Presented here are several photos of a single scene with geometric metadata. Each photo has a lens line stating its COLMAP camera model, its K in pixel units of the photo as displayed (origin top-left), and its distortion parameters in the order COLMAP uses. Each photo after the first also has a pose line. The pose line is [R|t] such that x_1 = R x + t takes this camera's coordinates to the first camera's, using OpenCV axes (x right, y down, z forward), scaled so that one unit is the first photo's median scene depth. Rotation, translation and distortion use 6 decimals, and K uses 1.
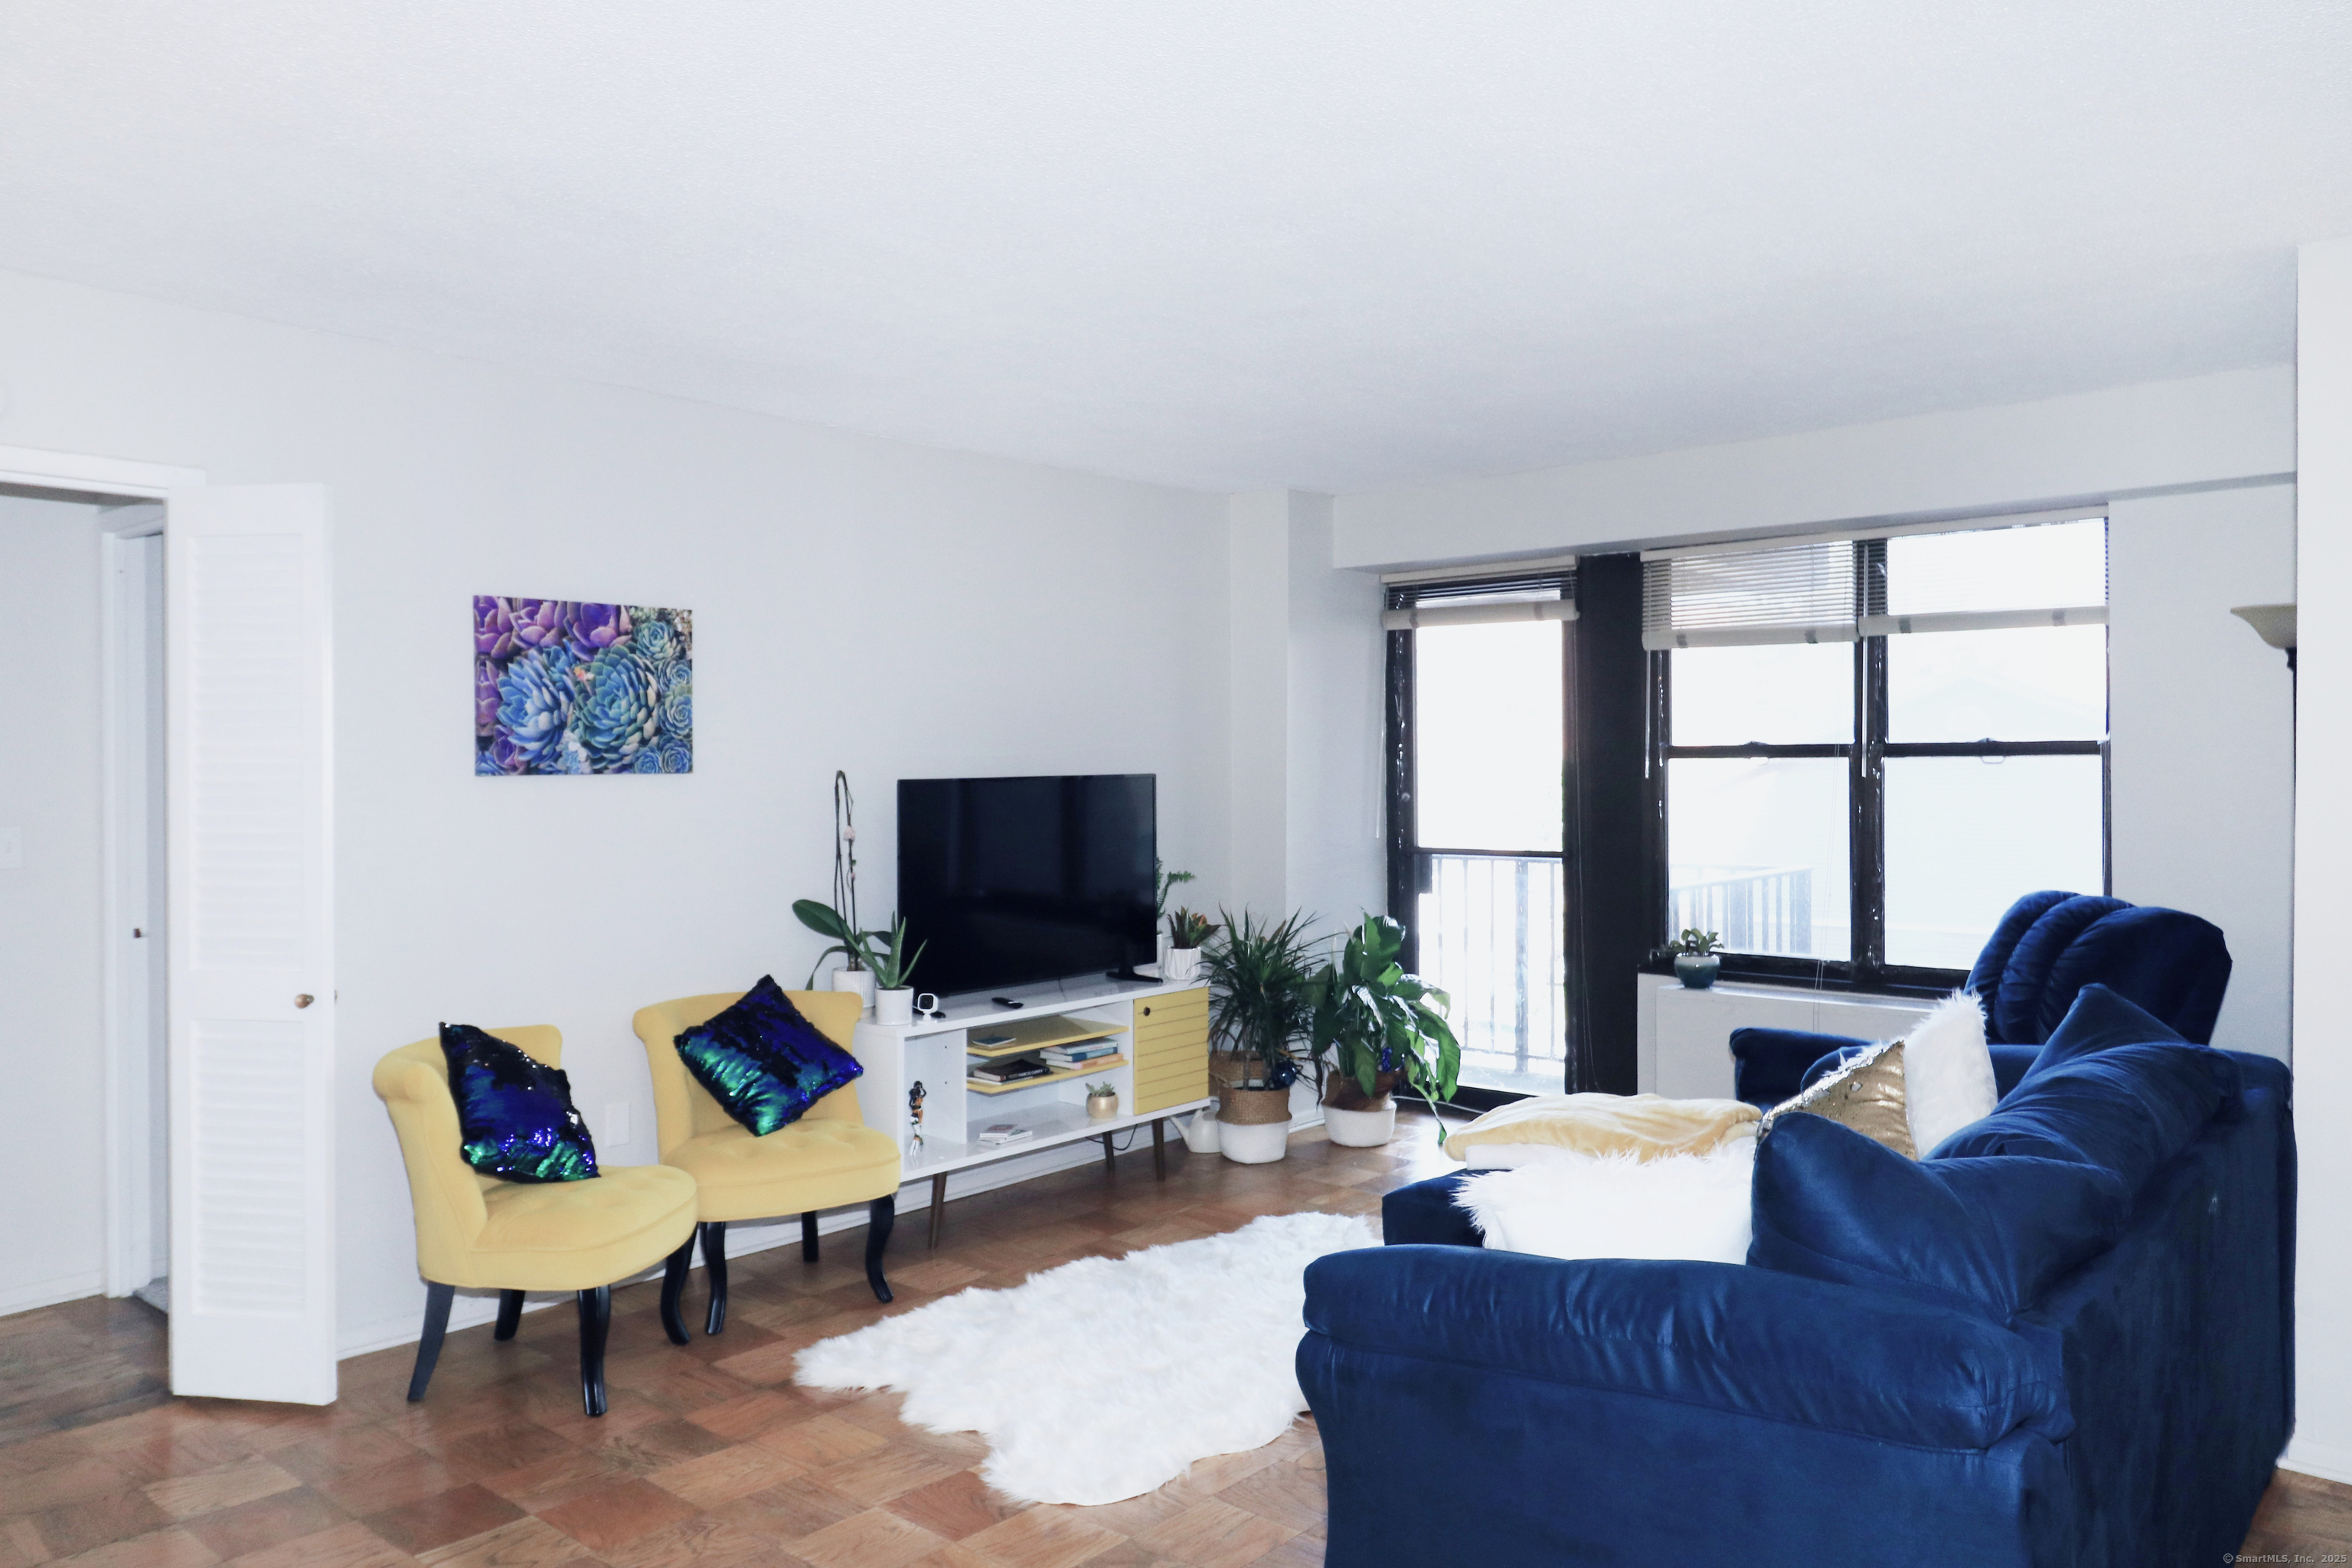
lens RADIAL K [[1705.9, 0, 1176.0], [0, 1705.9, 784.0], [0, 0, 1]] dist [0.006273, 0.001128]
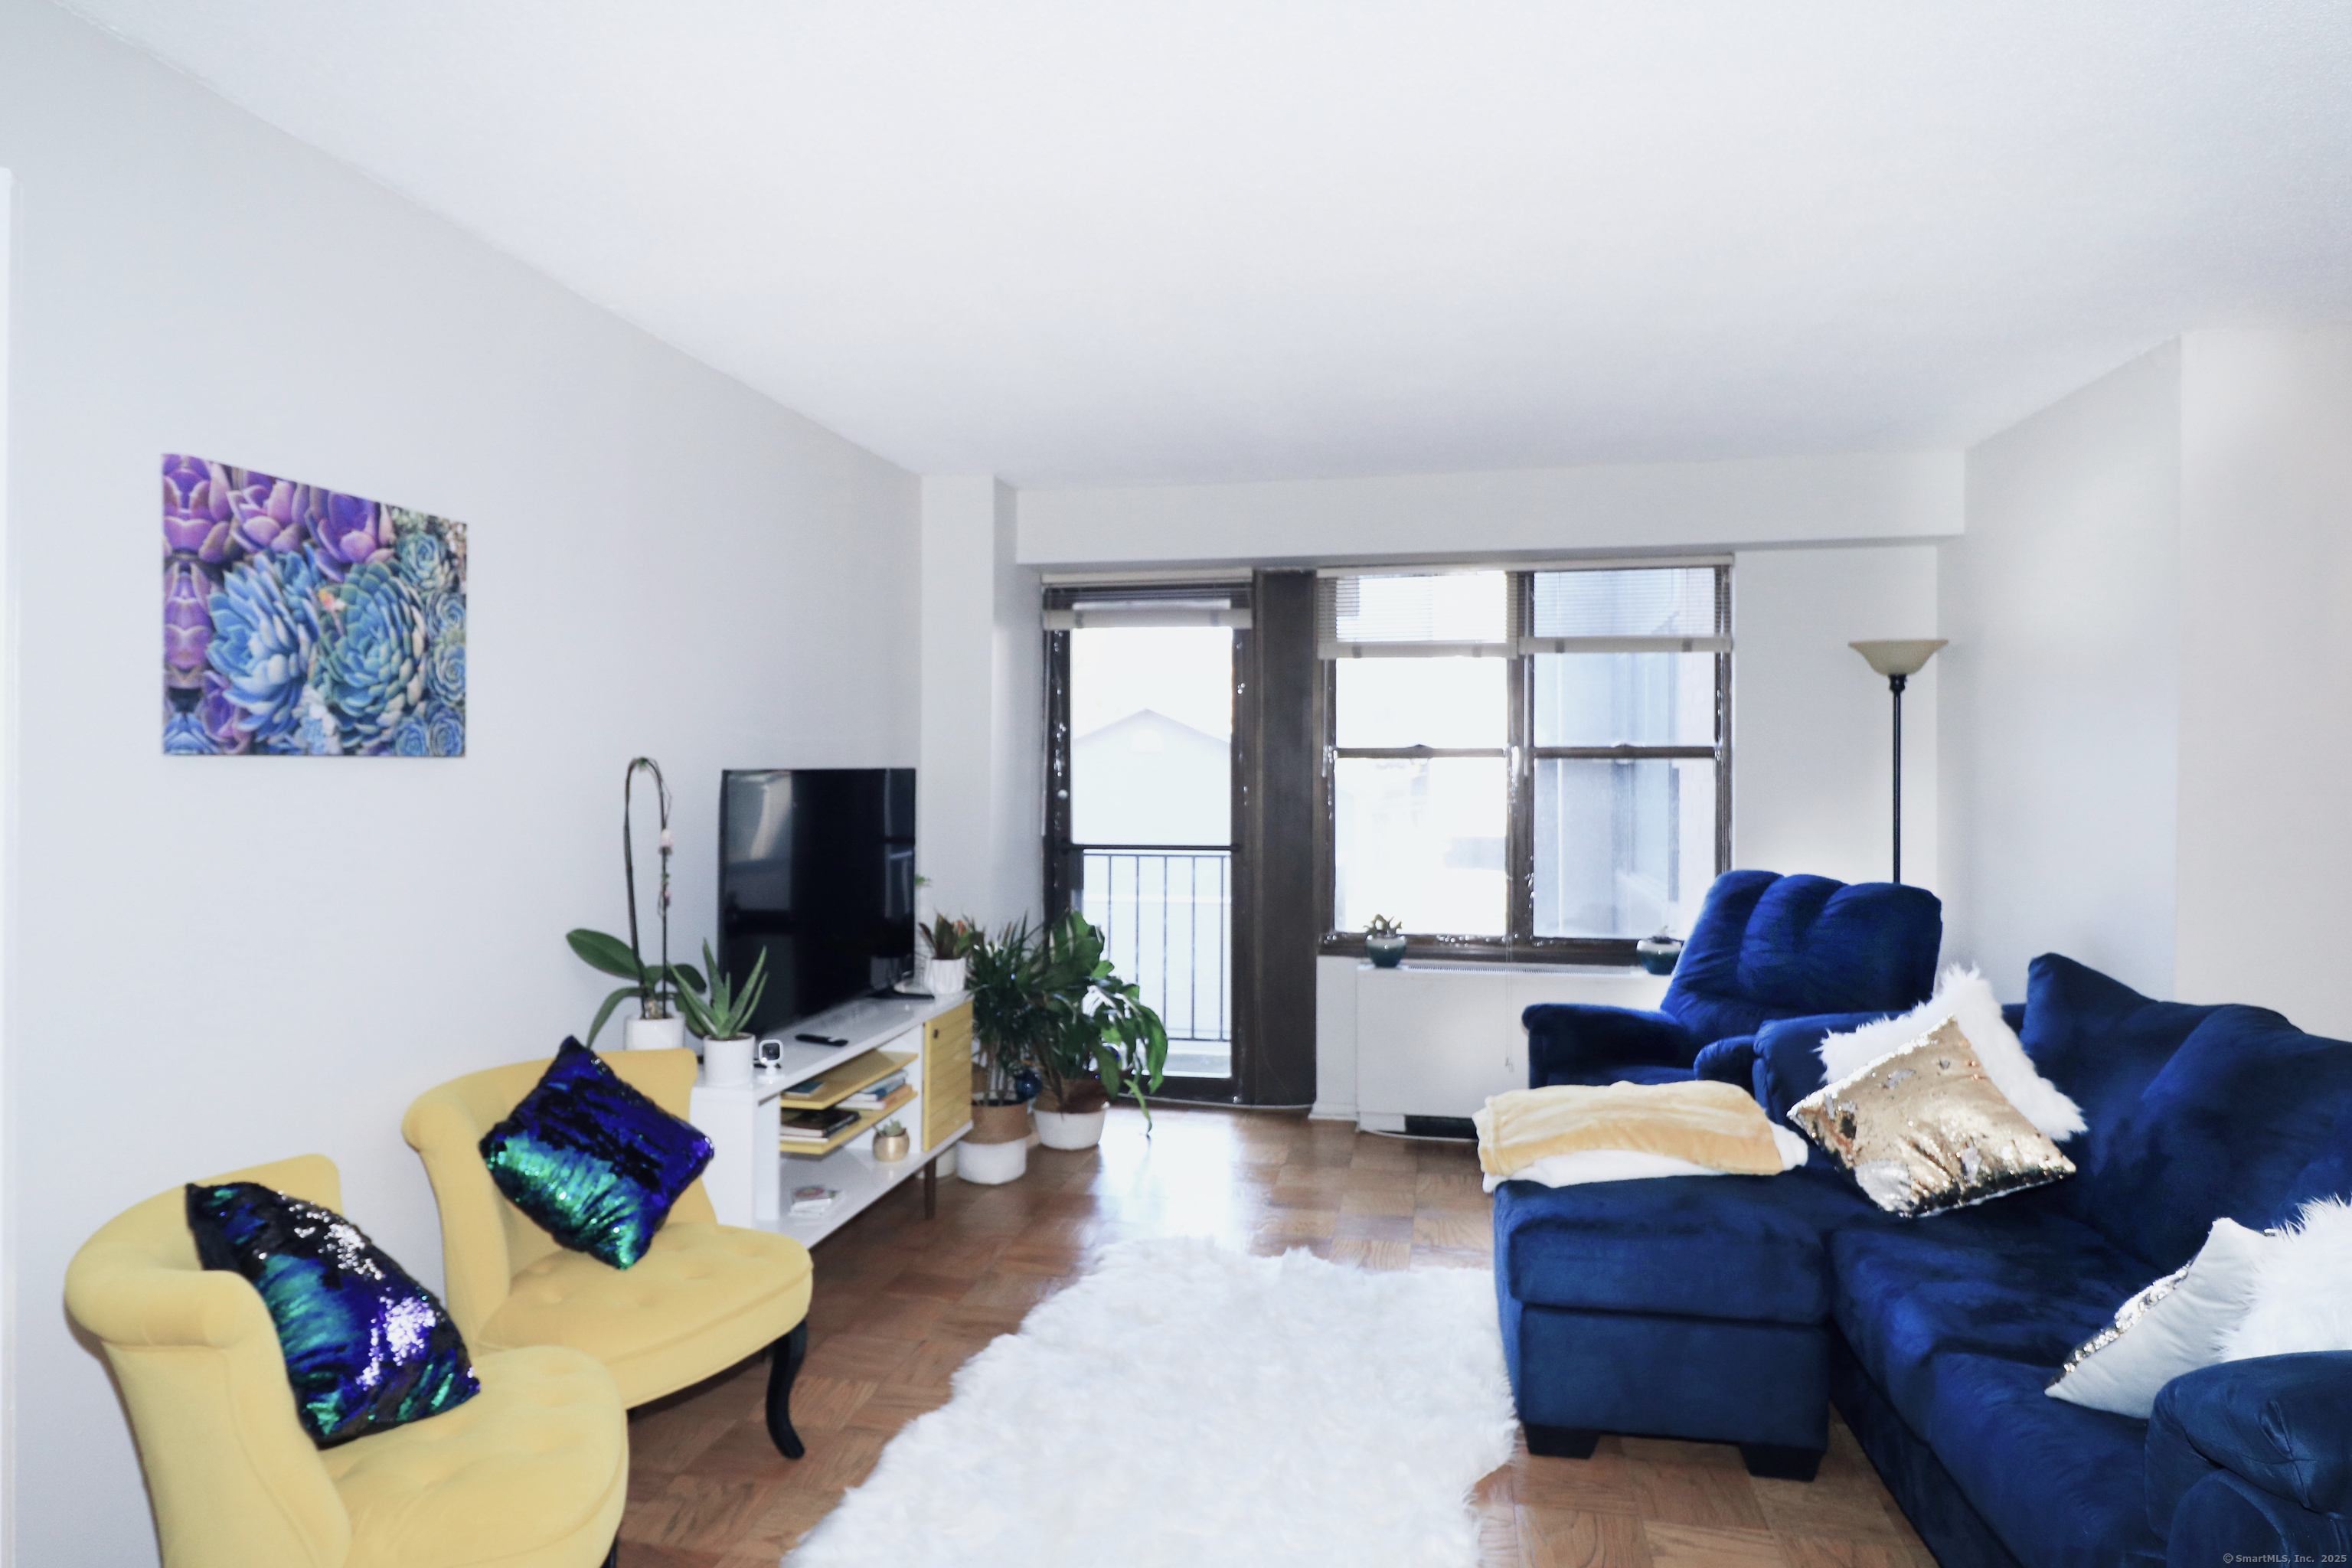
lens RADIAL K [[1375.3, 0, 1176.0], [0, 1375.3, 784.0], [0, 0, 1]] dist [-0.006445, -0.001330]
pose [[0.866892, 0.002945, 0.498487, -0.321707], [-0.000804, 0.999990, -0.004510, 0.007224], [-0.498495, 0.003509, 0.866885, 0.380564]]
